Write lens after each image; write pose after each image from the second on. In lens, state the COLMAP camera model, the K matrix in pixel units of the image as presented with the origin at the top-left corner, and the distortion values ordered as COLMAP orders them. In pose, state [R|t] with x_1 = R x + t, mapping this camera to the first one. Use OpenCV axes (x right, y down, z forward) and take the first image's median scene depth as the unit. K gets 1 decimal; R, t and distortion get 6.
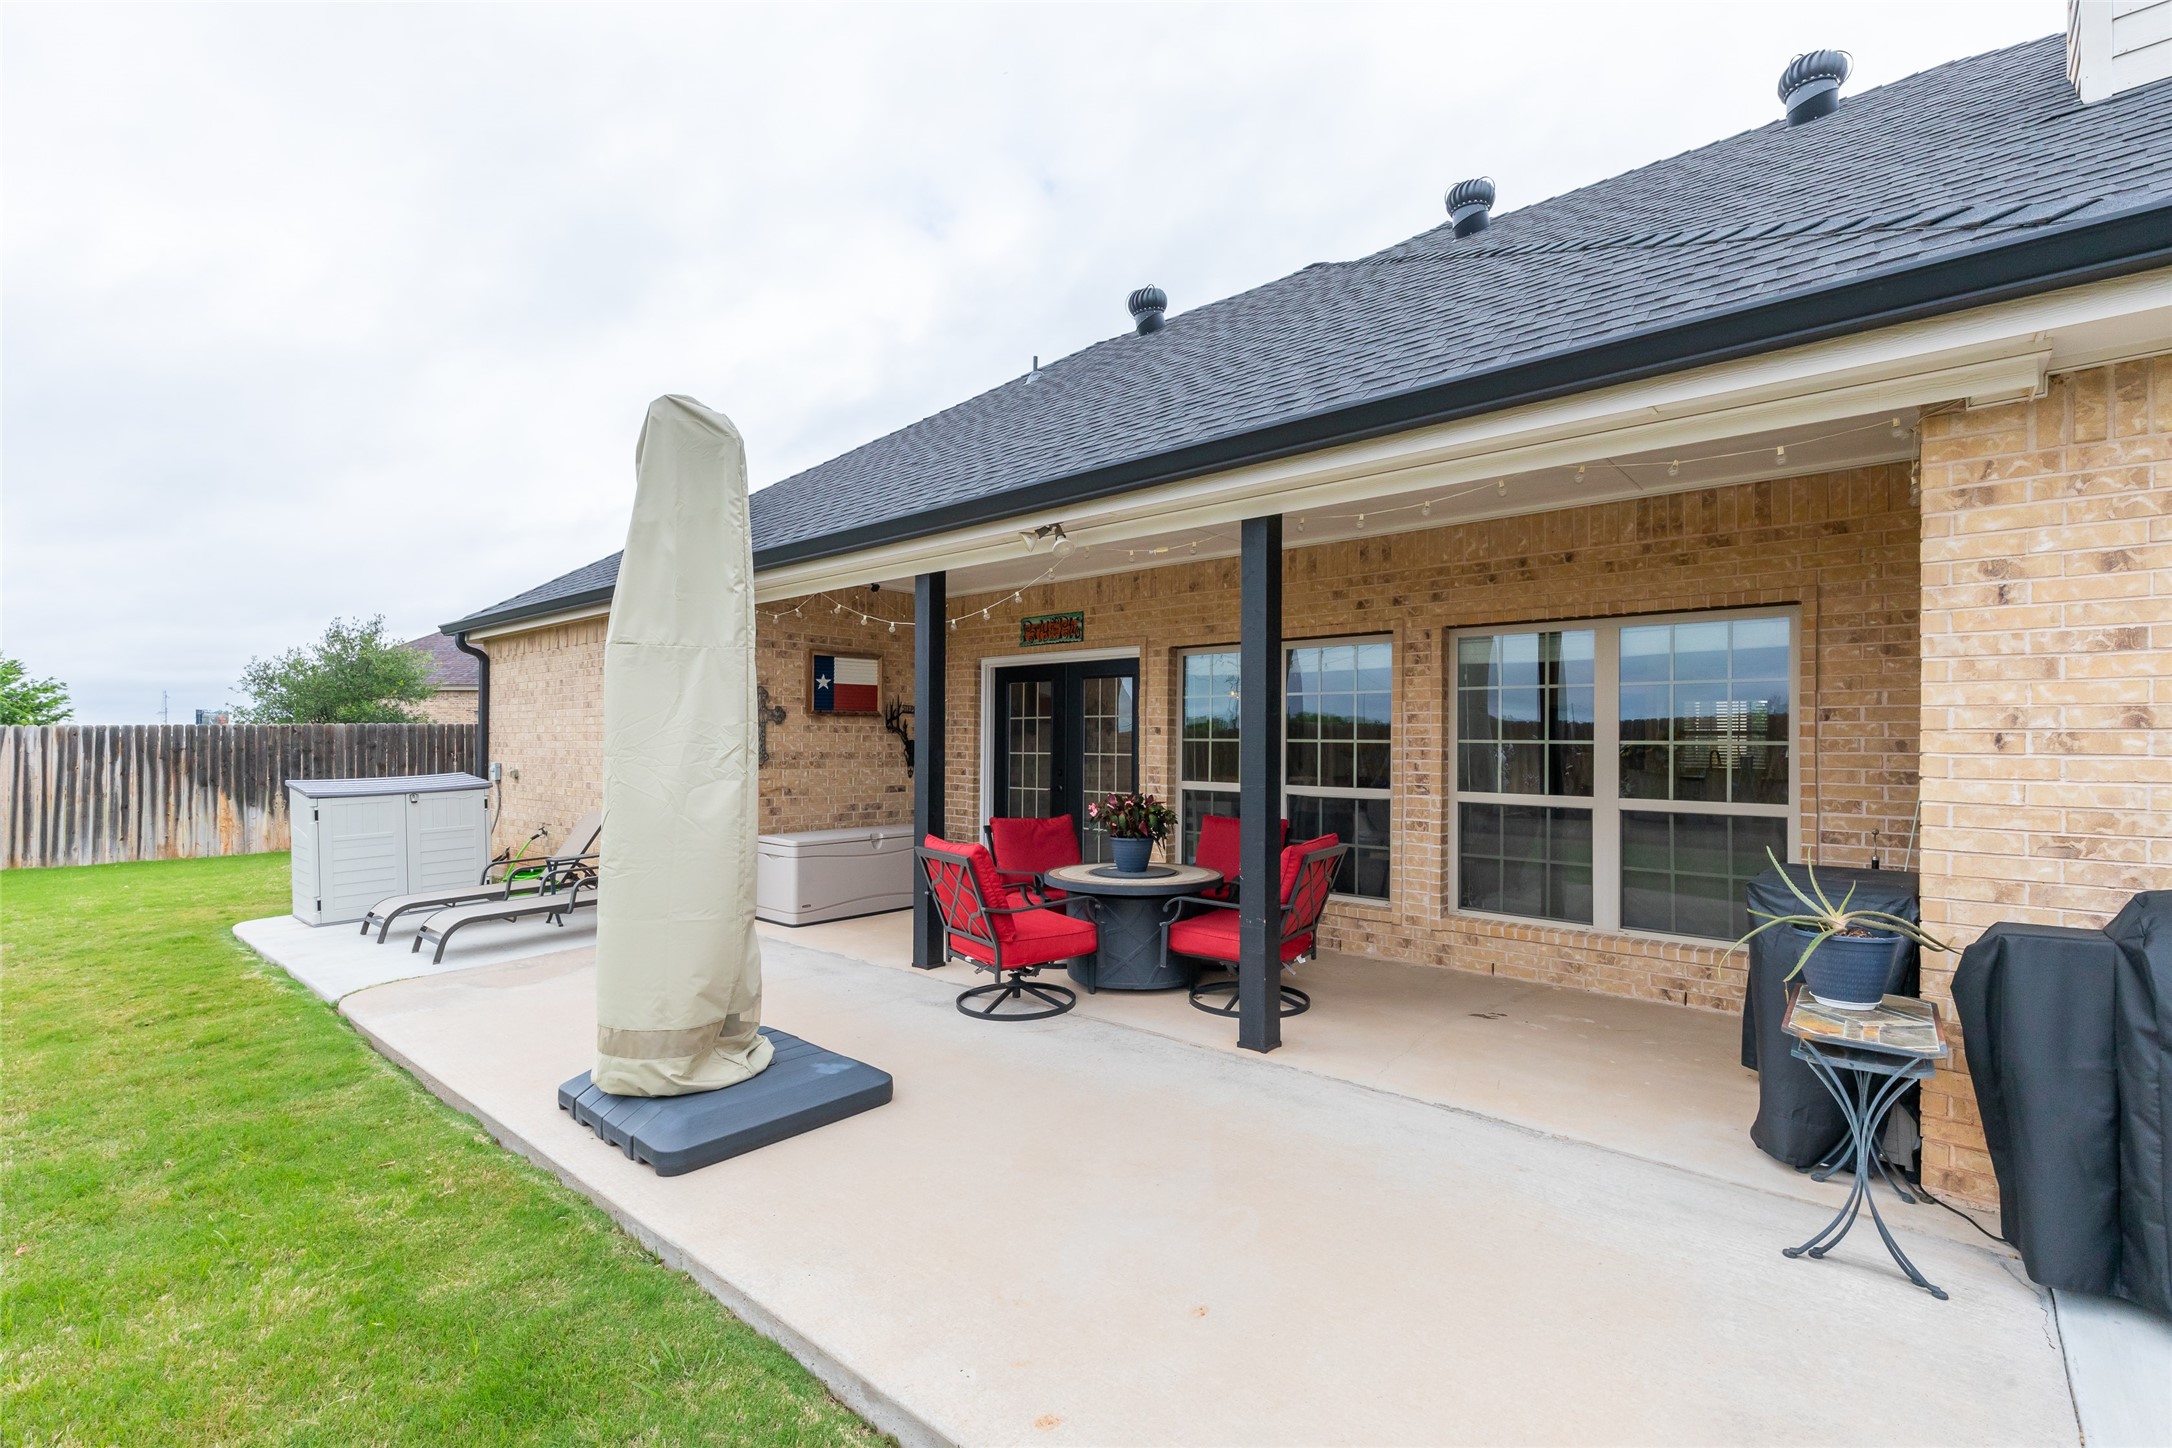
lens RADIAL K [[975.8, 0, 1098.9], [0, 975.8, 732.7], [0, 0, 1]] dist [0.002264, 0.000027]
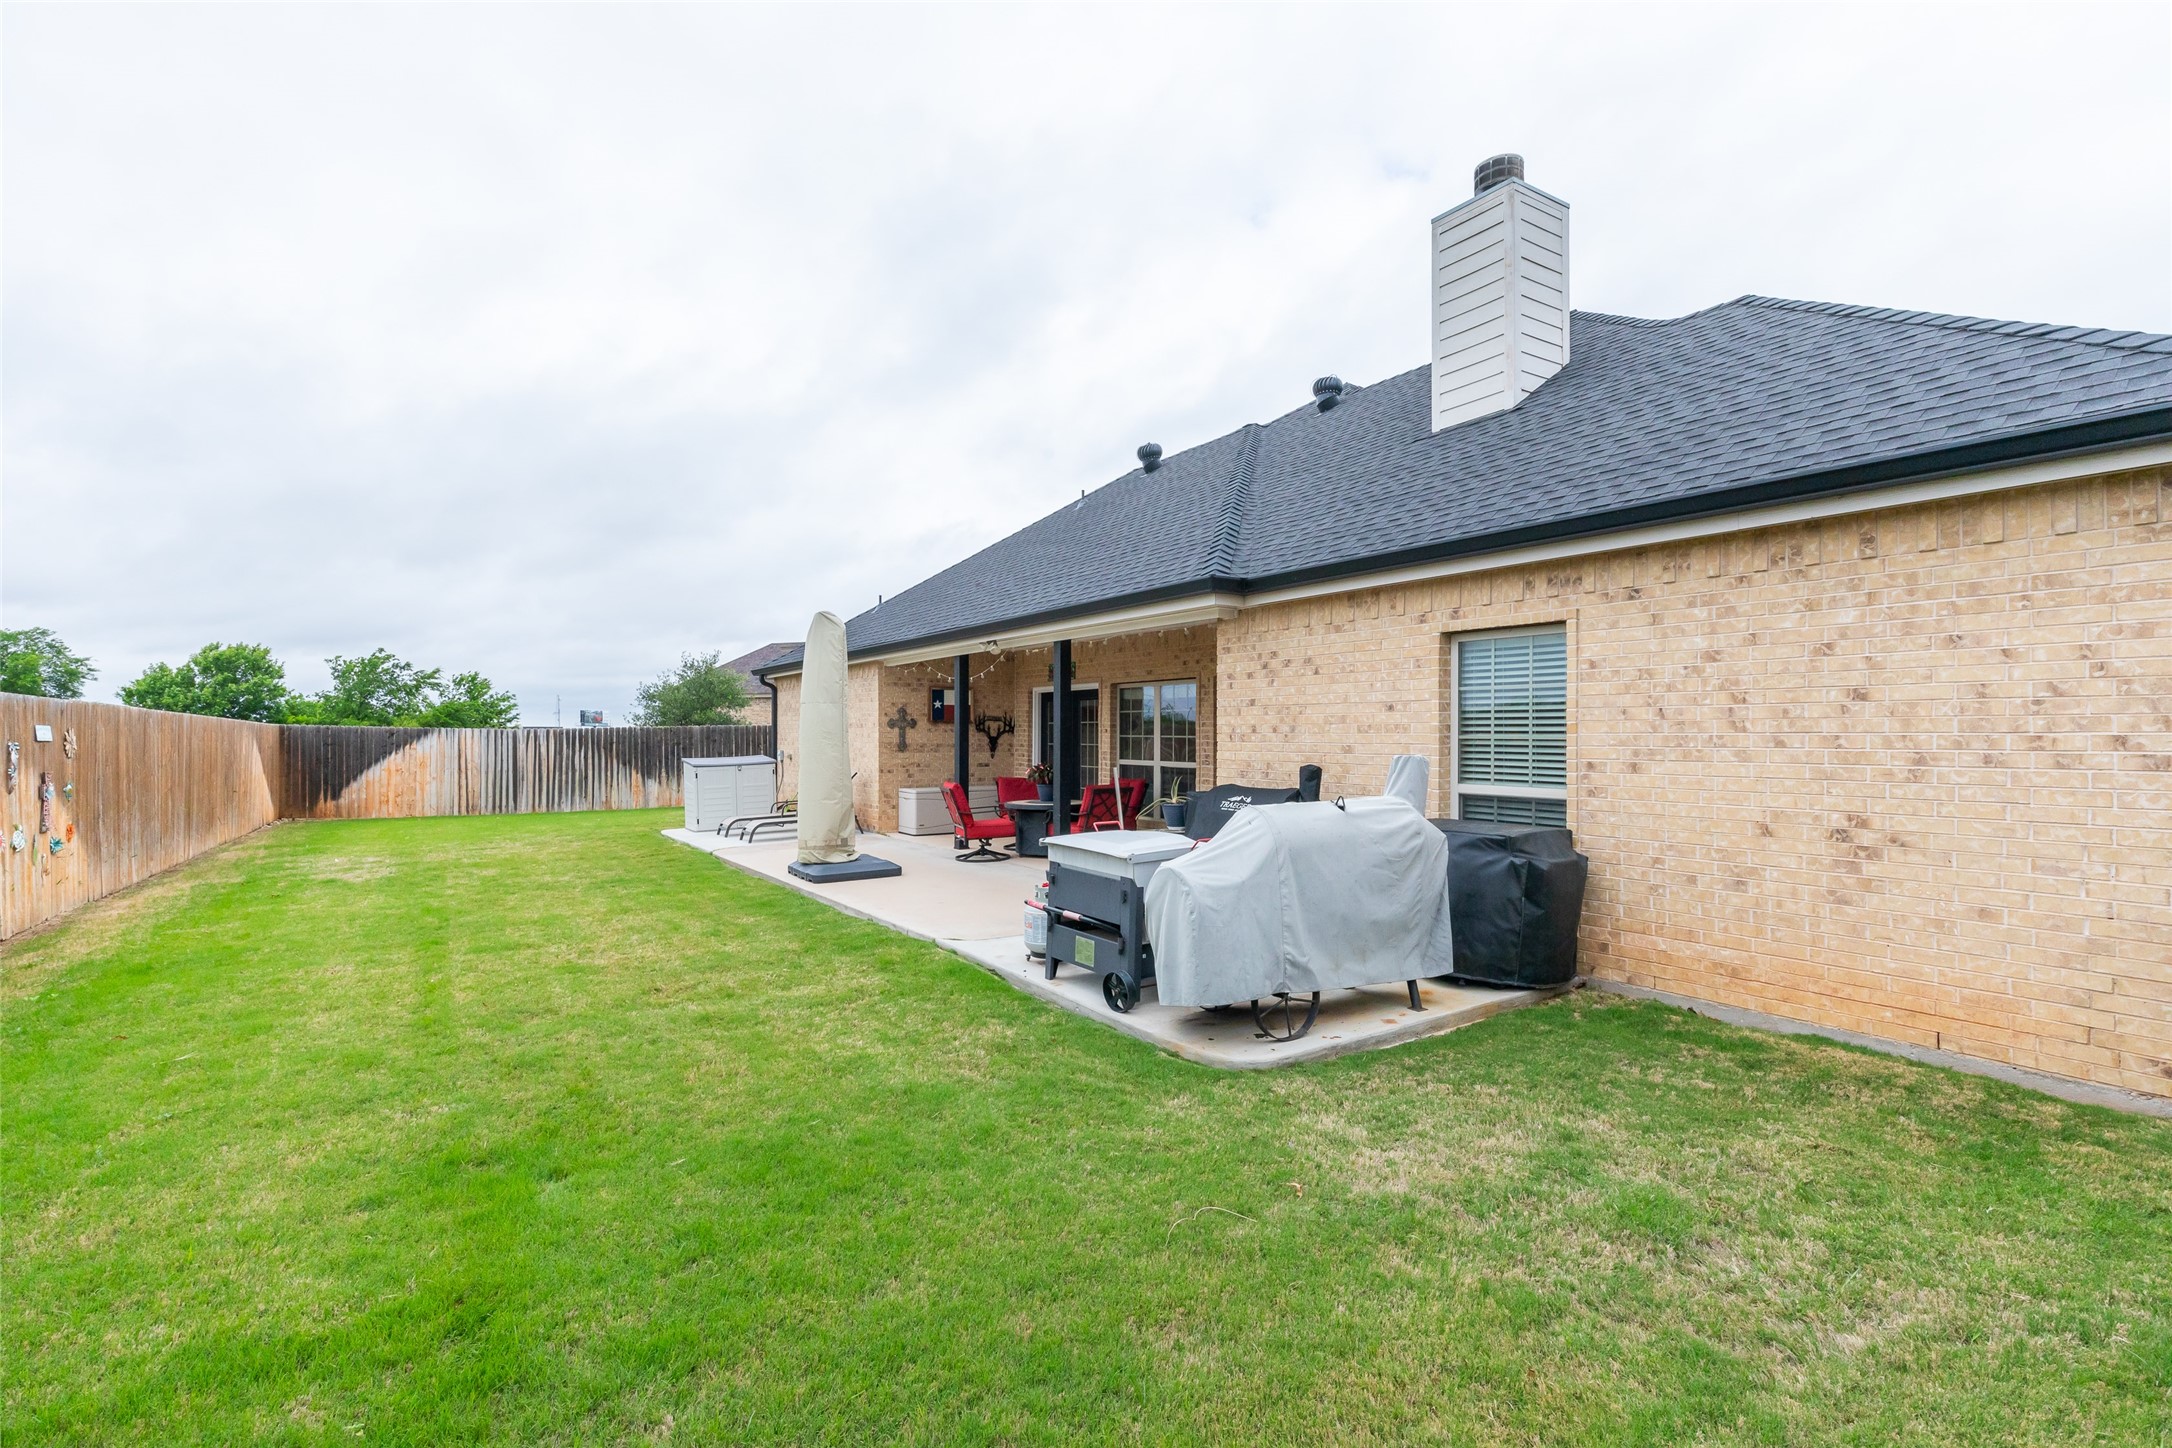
lens RADIAL K [[975.8, 0, 1077.6], [0, 975.8, 731.1], [0, 0, 1]] dist [0.002264, 0.000027]
pose [[0.962507, -0.004035, -0.271228, 0.428426], [0.005434, 0.999976, 0.004410, -0.008498], [0.271204, -0.005718, 0.962505, -0.621720]]
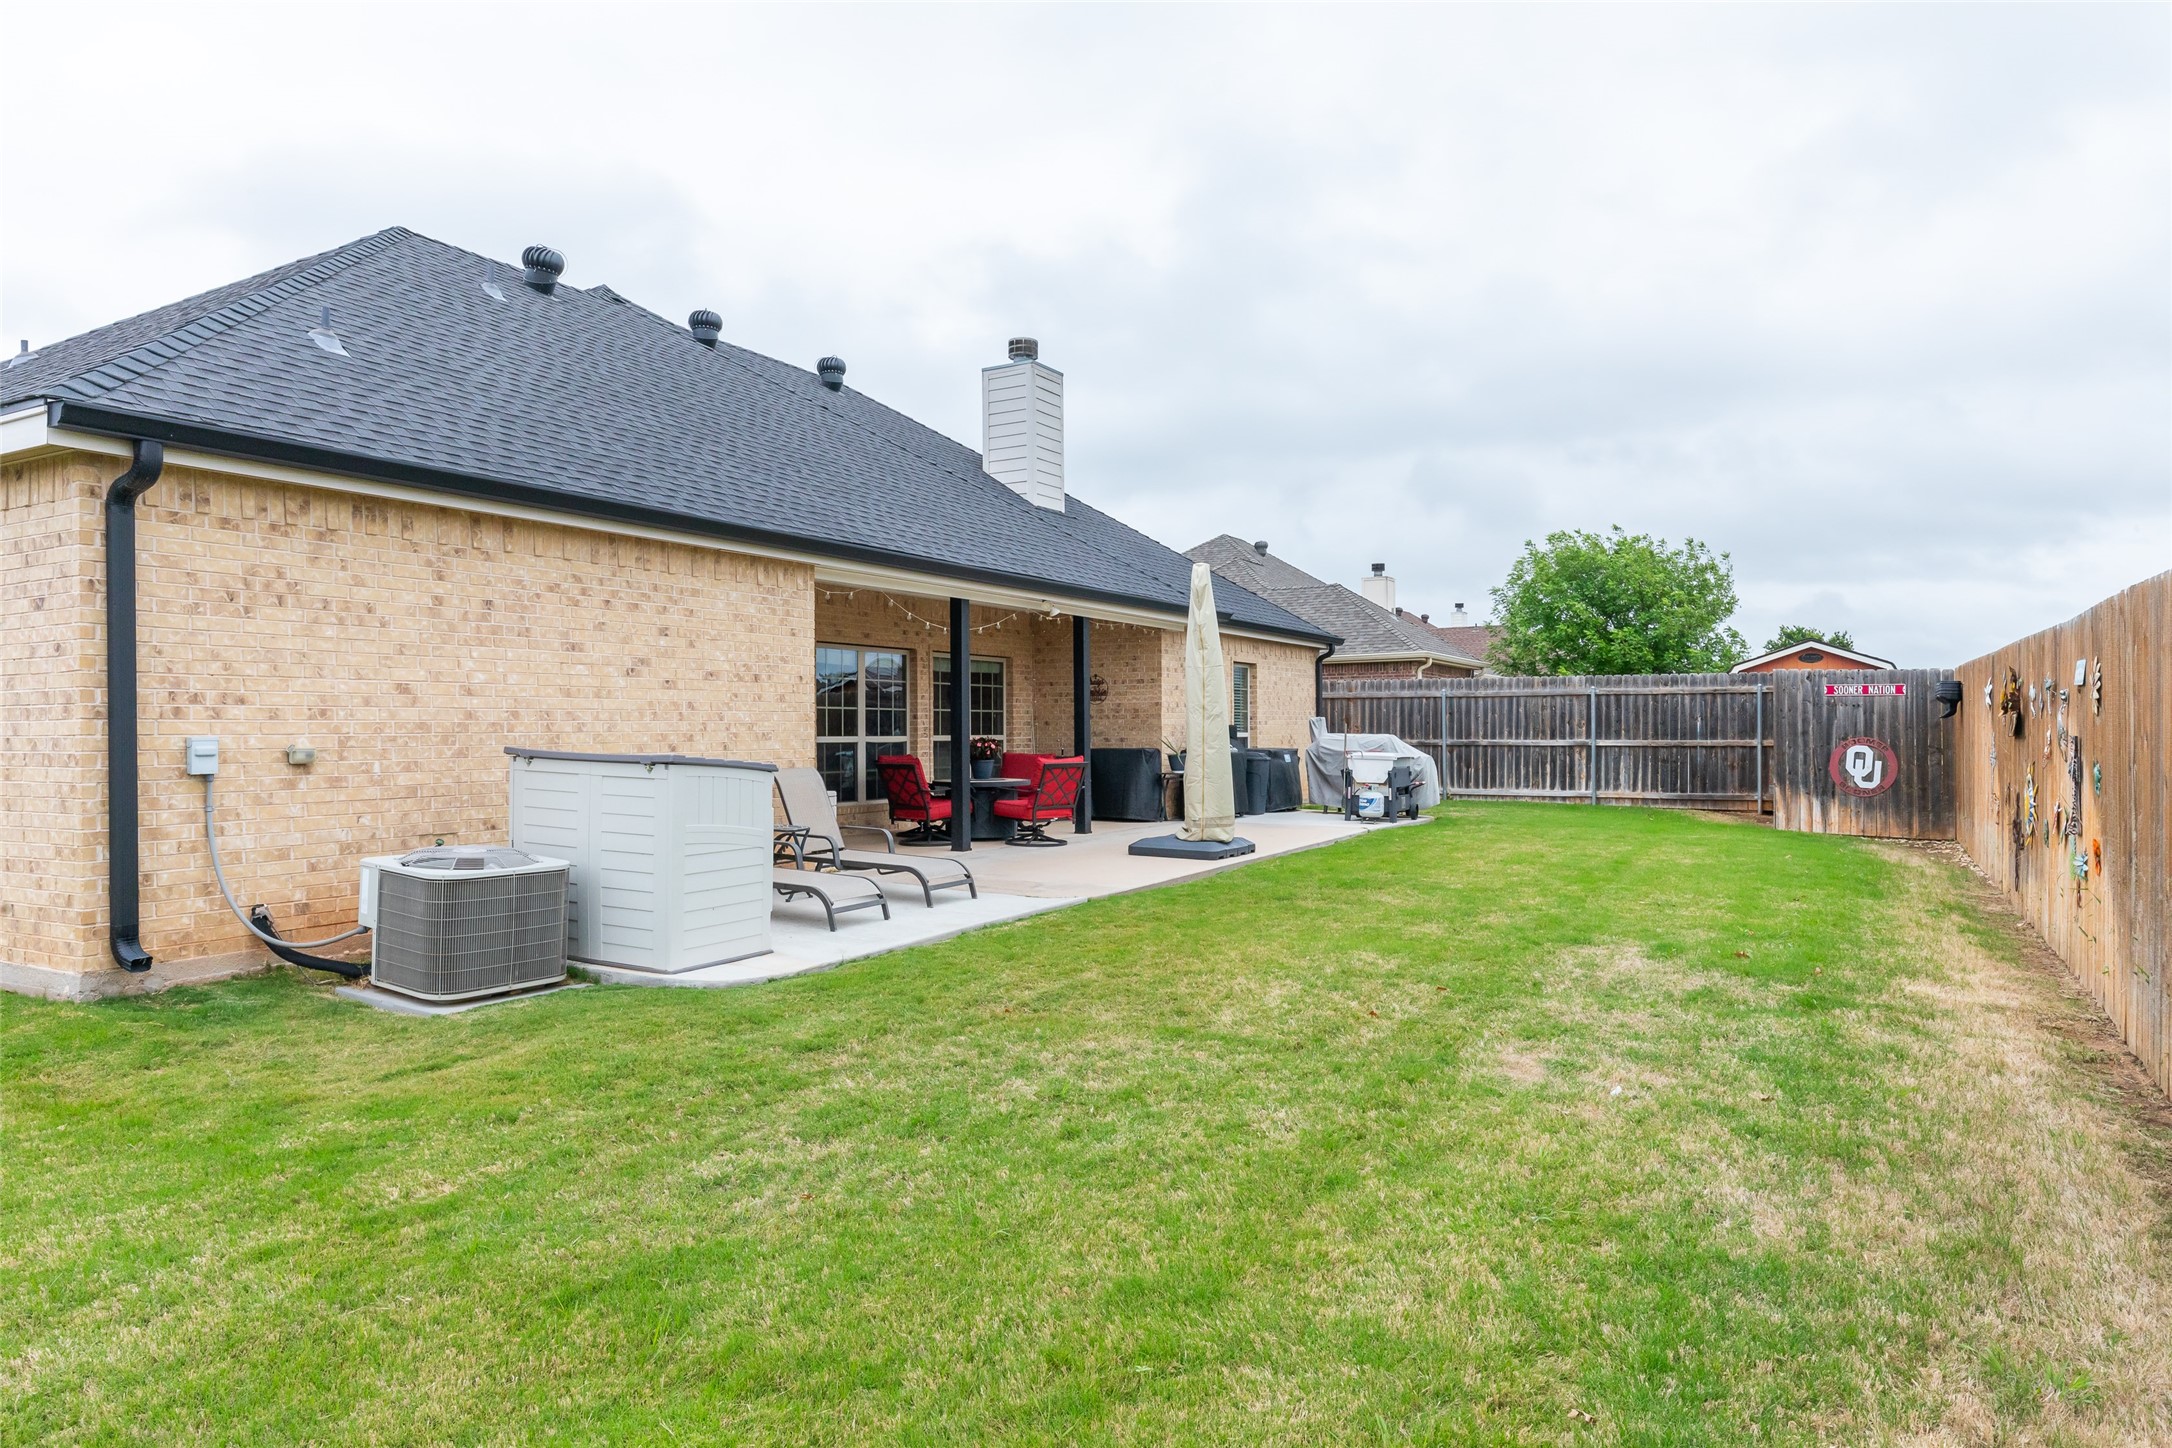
lens RADIAL K [[1373.6, 0, 1087.9], [0, 1373.6, 723.9], [0, 0, 1]] dist [0.003800, 0.000380]
pose [[-0.211492, -0.002721, 0.977376, -1.995888], [-0.007186, 0.999973, 0.001229, 0.027779], [-0.977353, -0.006764, -0.211506, 1.126131]]
